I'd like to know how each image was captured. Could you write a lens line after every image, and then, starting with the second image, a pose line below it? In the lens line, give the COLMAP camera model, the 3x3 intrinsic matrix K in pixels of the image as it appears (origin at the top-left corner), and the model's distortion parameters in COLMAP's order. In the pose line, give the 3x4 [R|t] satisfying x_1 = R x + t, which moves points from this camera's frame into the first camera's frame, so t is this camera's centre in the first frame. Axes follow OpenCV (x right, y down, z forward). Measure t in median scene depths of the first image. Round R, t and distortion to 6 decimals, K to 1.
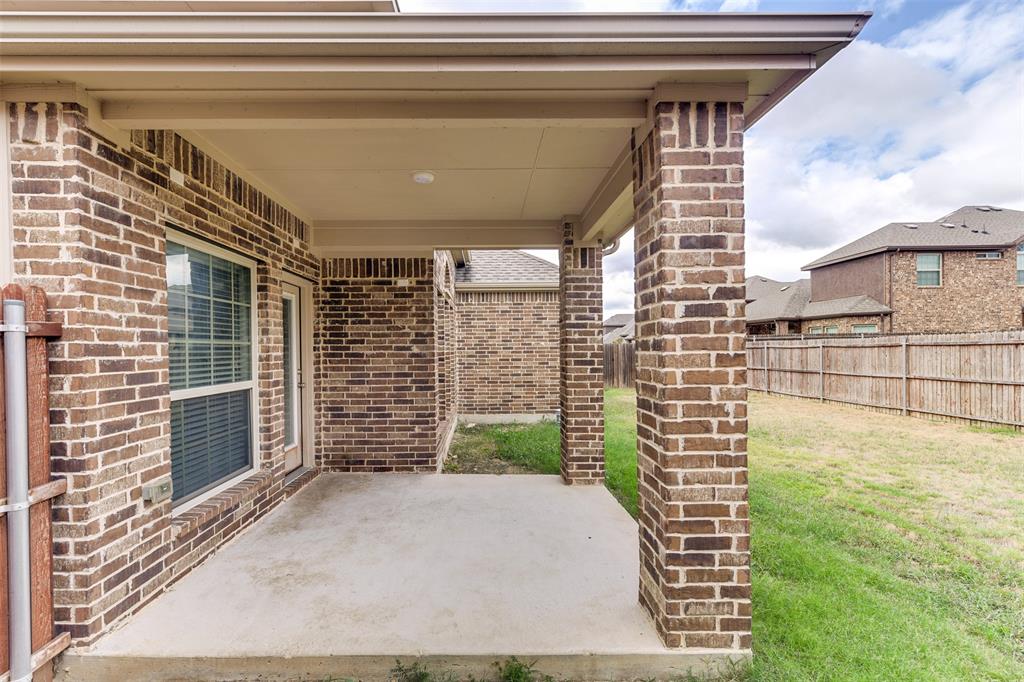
lens RADIAL K [[444.2, 0, 510.6], [0, 444.2, 348.7], [0, 0, 1]] dist [0.000024, -0.000024]
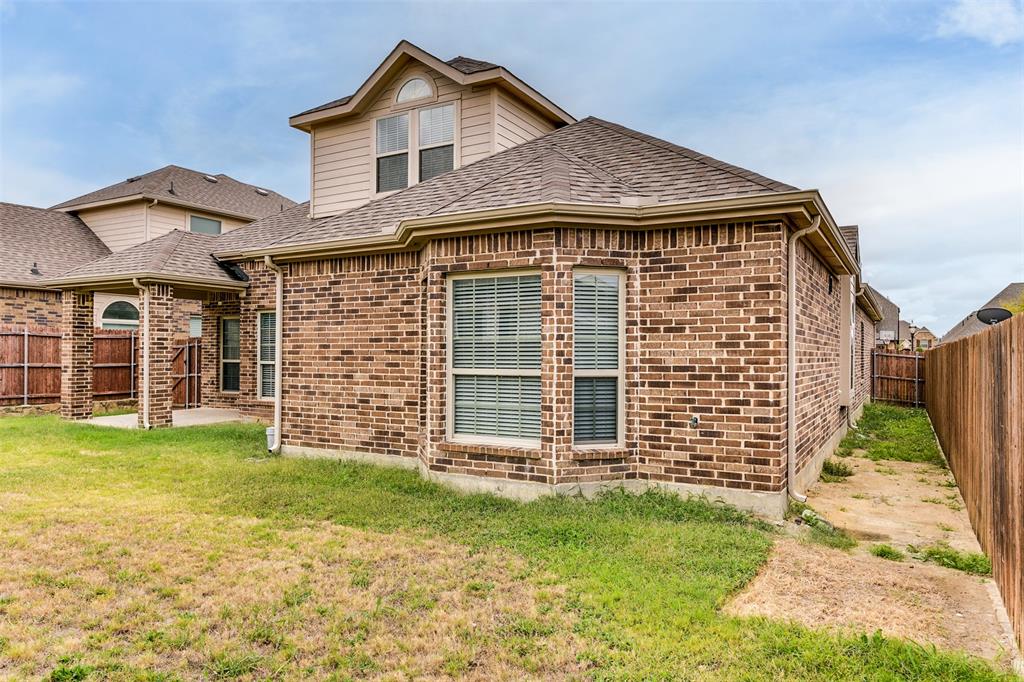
lens RADIAL K [[684.4, 0, 514.1], [0, 684.4, 342.1], [0, 0, 1]] dist [-0.000169, 0.004364]
pose [[-0.498775, -0.010704, -0.866665, 3.300968], [-0.003615, 0.999941, -0.010270, -0.002778], [0.866724, -0.001990, -0.498784, 6.512718]]
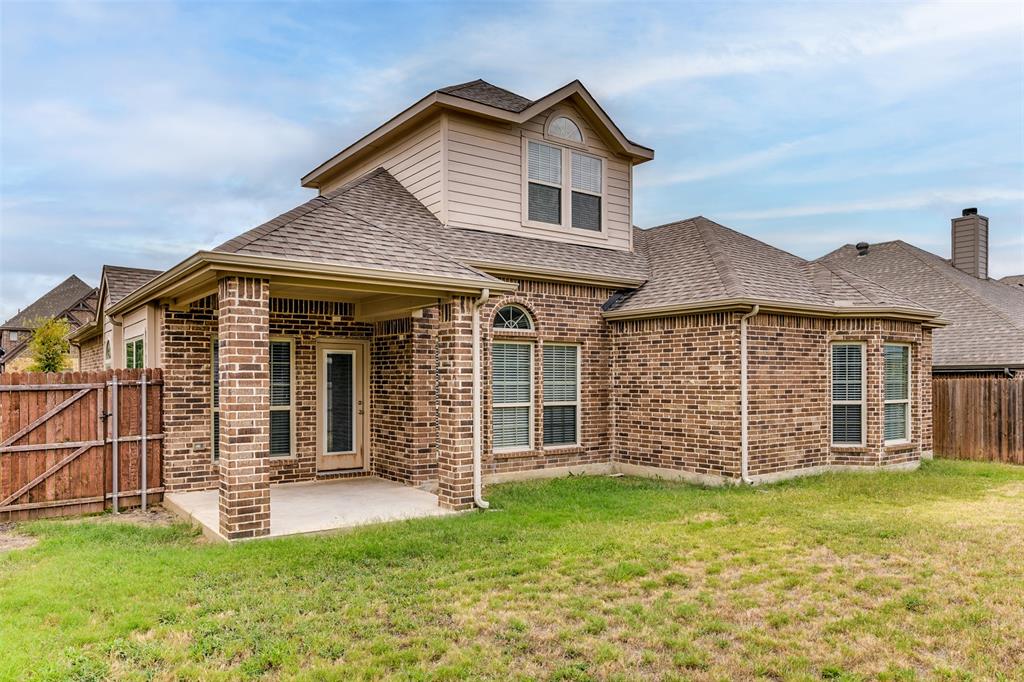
lens RADIAL K [[684.4, 0, 507.3], [0, 684.4, 374.4], [0, 0, 1]] dist [-0.000169, 0.004364]
pose [[0.594682, 0.000668, -0.803961, 3.142340], [-0.004093, 0.999989, -0.002196, -0.074697], [0.803951, 0.004597, 0.594678, 0.117863]]
